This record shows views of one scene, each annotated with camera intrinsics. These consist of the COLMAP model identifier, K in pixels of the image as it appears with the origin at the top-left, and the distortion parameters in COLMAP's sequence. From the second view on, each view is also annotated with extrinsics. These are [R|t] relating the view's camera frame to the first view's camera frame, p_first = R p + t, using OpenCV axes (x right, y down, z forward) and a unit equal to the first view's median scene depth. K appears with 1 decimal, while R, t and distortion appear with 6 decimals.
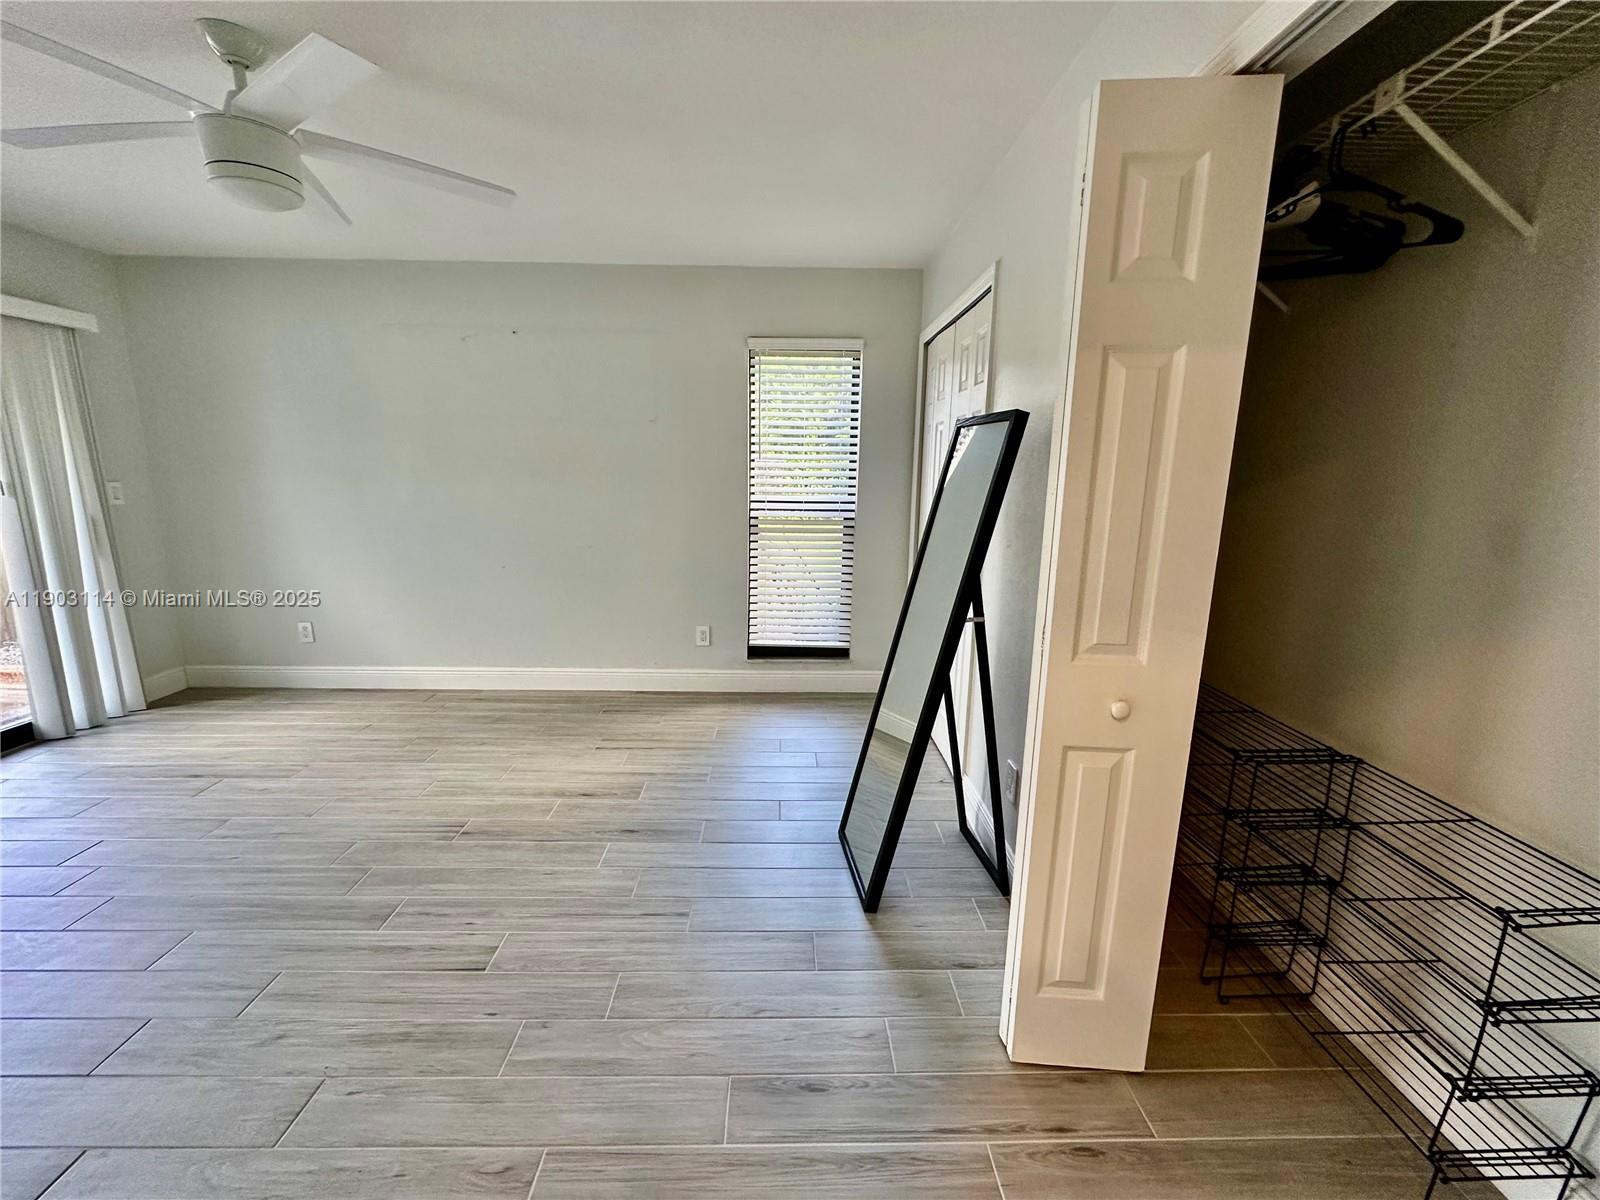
lens RADIAL K [[641.4, 0, 799.4], [0, 641.4, 598.5], [0, 0, 1]] dist [-0.005440, 0.001127]
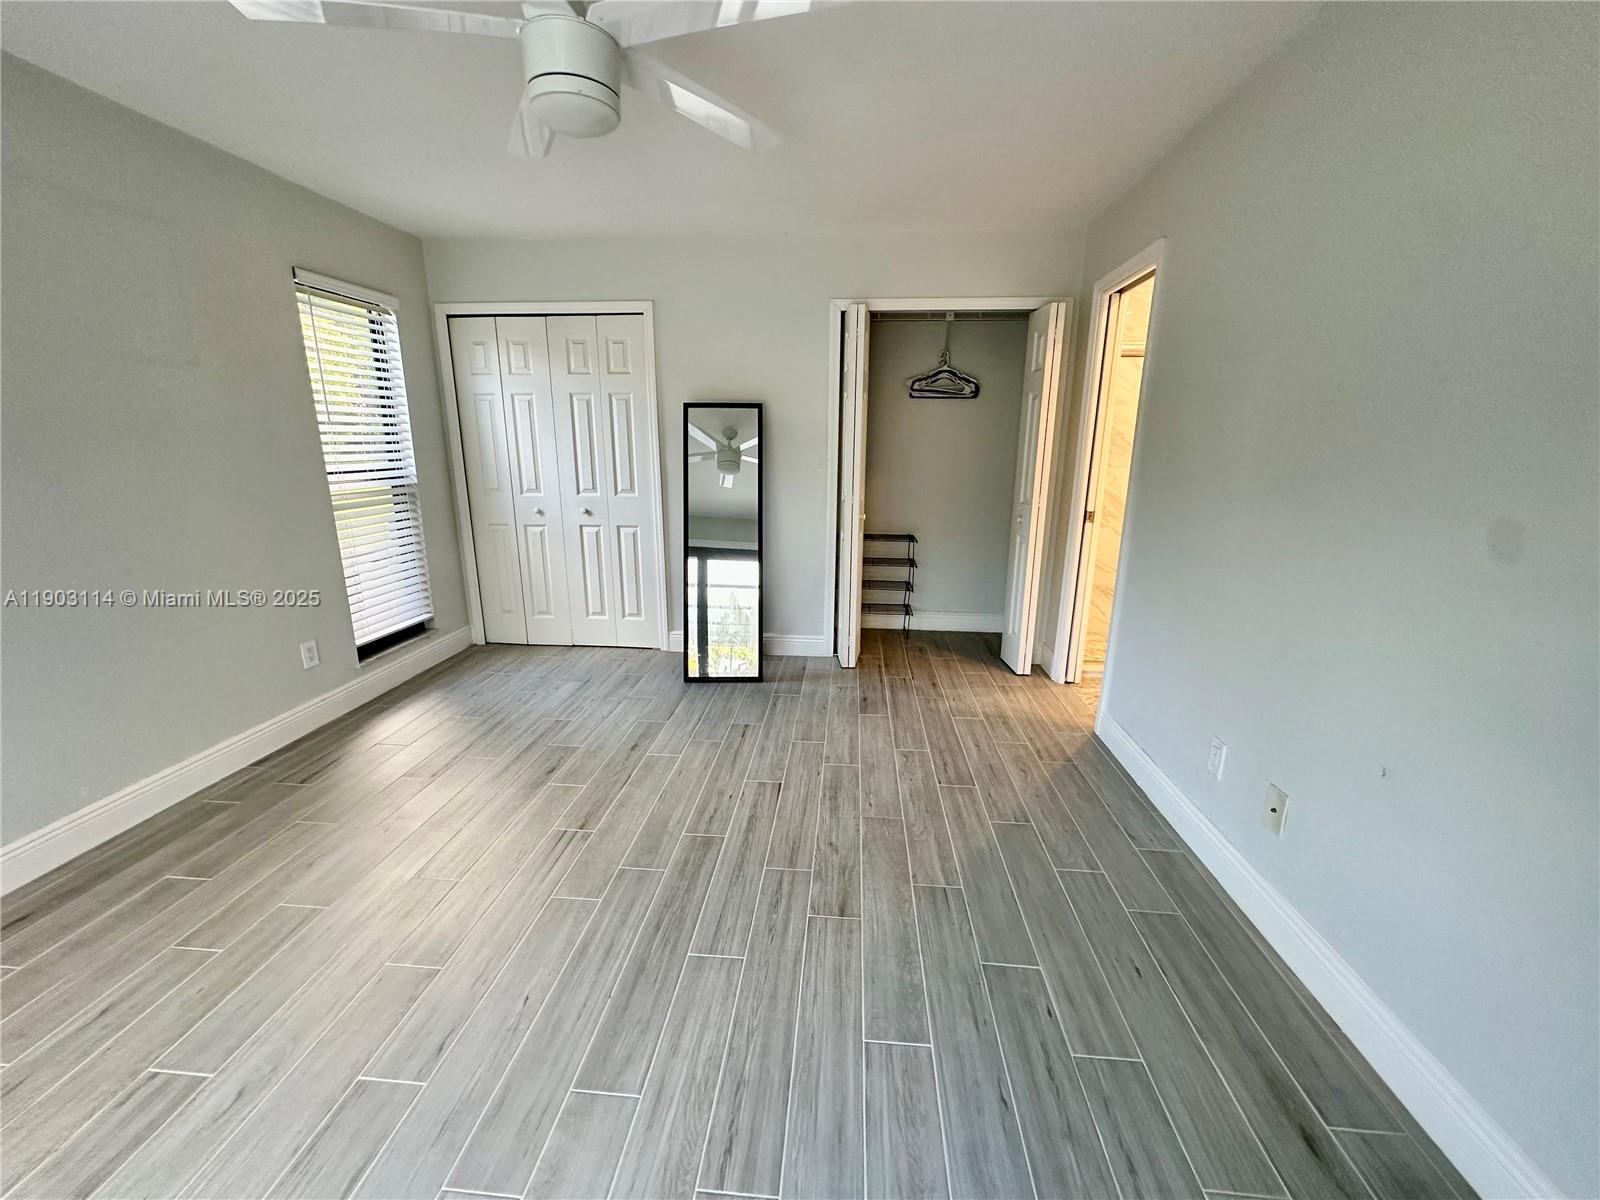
lens RADIAL K [[639.3, 0, 798.7], [0, 639.3, 597.3], [0, 0, 1]] dist [-0.003667, 0.000560]
pose [[0.108434, -0.252444, 0.961517, -0.900608], [0.196759, 0.953535, 0.228159, -0.073633], [-0.974437, 0.164447, 0.153066, 0.337566]]
